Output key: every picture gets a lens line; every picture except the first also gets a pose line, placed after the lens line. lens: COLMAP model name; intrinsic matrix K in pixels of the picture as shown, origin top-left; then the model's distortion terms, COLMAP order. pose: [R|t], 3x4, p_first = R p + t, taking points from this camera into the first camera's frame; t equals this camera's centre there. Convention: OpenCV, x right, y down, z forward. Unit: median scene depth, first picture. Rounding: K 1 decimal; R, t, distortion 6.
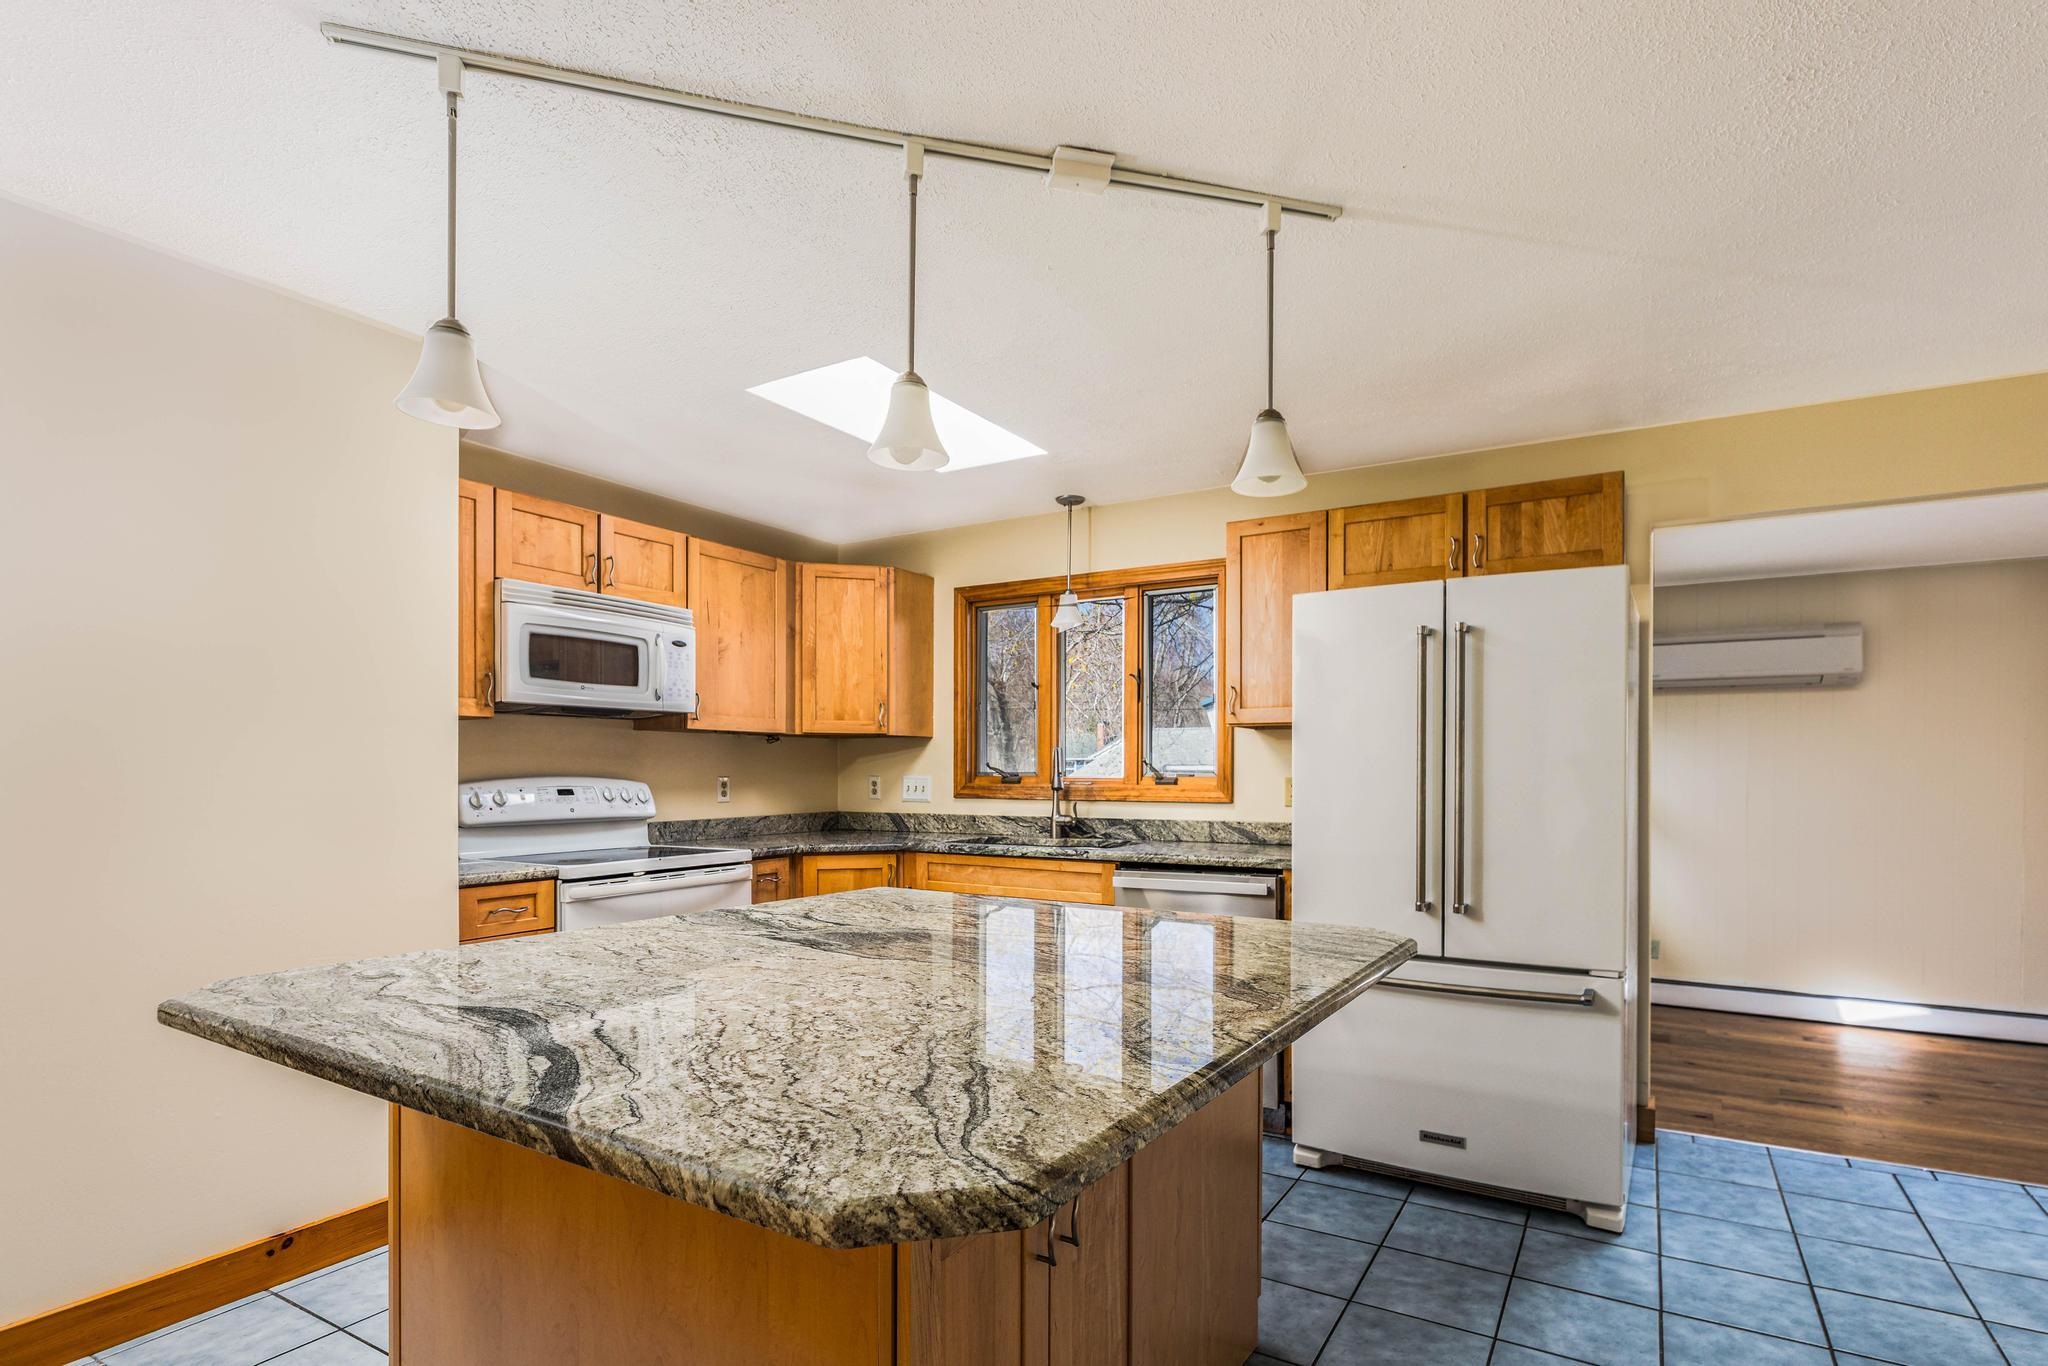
lens RADIAL K [[1012.8, 0, 1051.7], [0, 1012.8, 776.5], [0, 0, 1]] dist [0.015496, 0.000035]
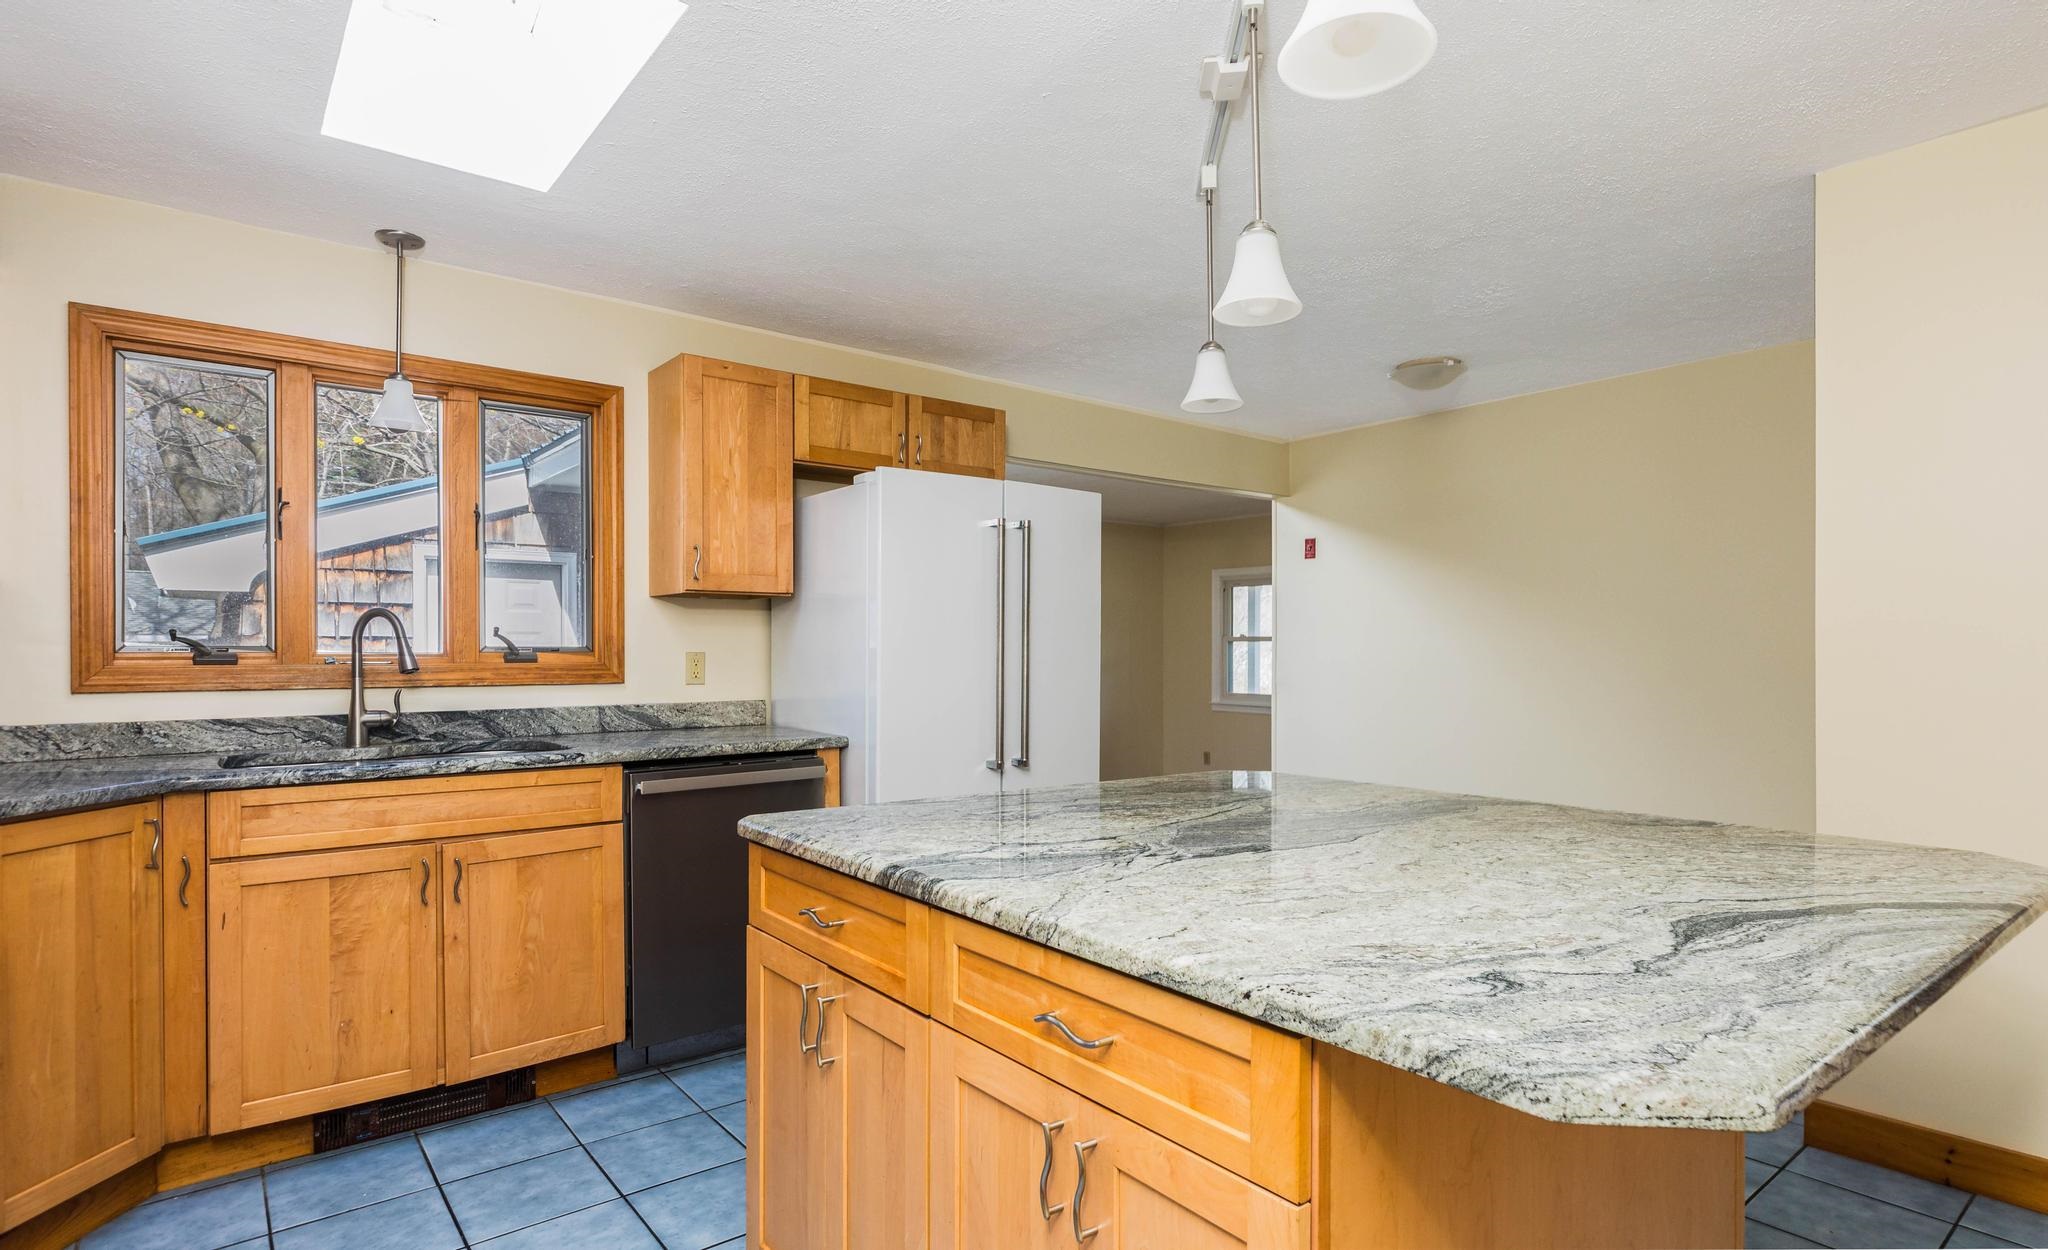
lens RADIAL K [[1037.7, 0, 1022.3], [0, 1037.7, 651.3], [0, 0, 1]] dist [-0.014232, -0.000076]
pose [[0.356140, -0.004075, 0.934424, -0.524394], [0.003732, 0.999989, 0.002939, -0.001180], [-0.934425, 0.002440, 0.356151, 0.412554]]
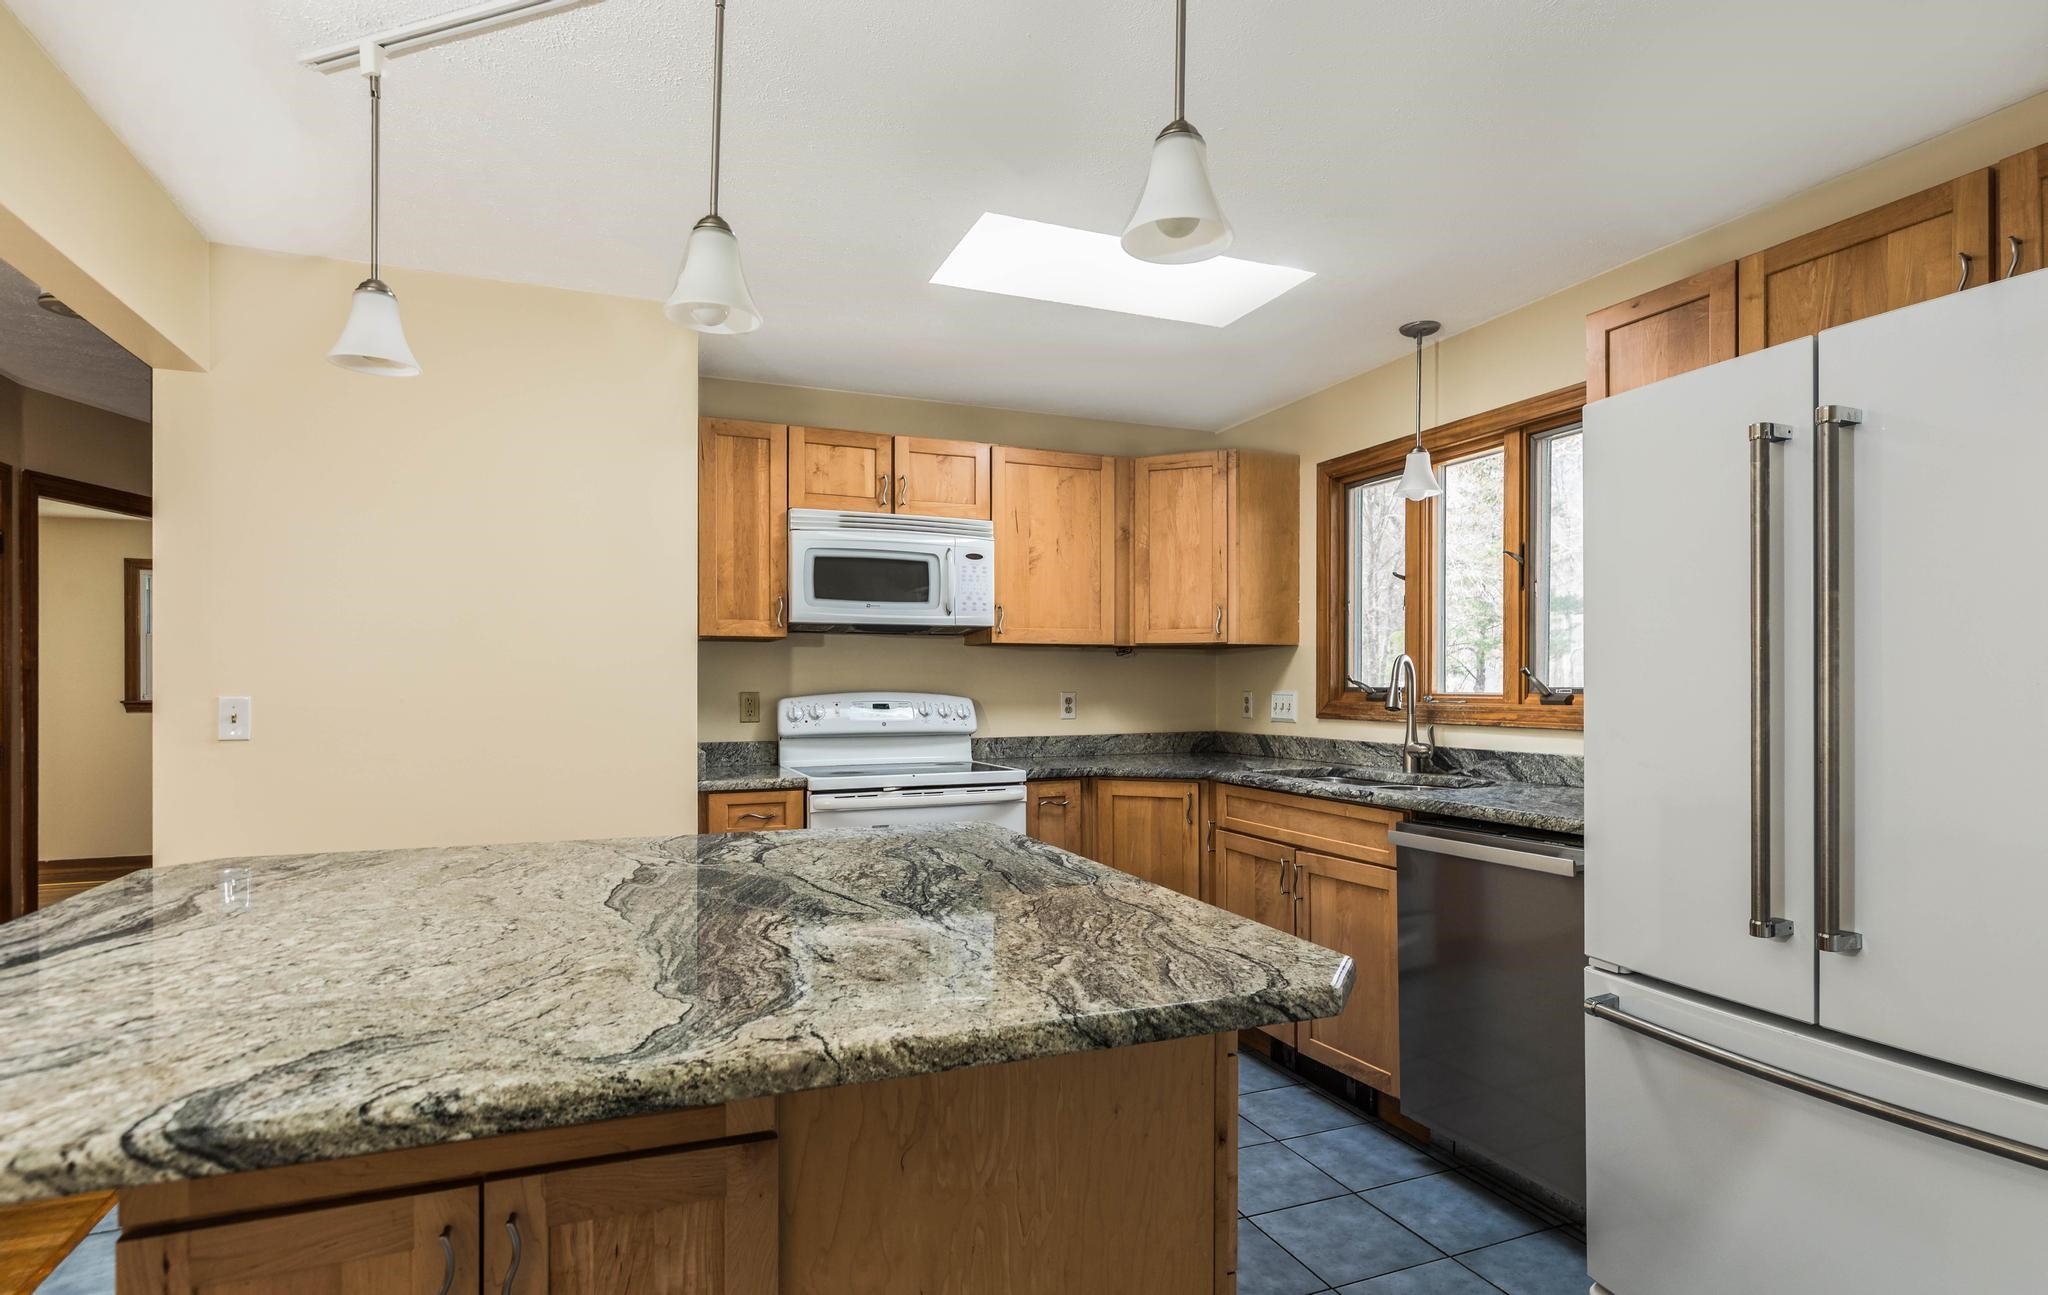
lens RADIAL K [[1049.9, 0, 1039.4], [0, 1049.9, 686.0], [0, 0, 1]] dist [-0.002556, -0.000314]
pose [[0.804160, -0.001796, -0.594411, 0.283509], [-0.001419, 0.999987, -0.004942, -0.000701], [0.594412, 0.004818, 0.804147, 0.220114]]
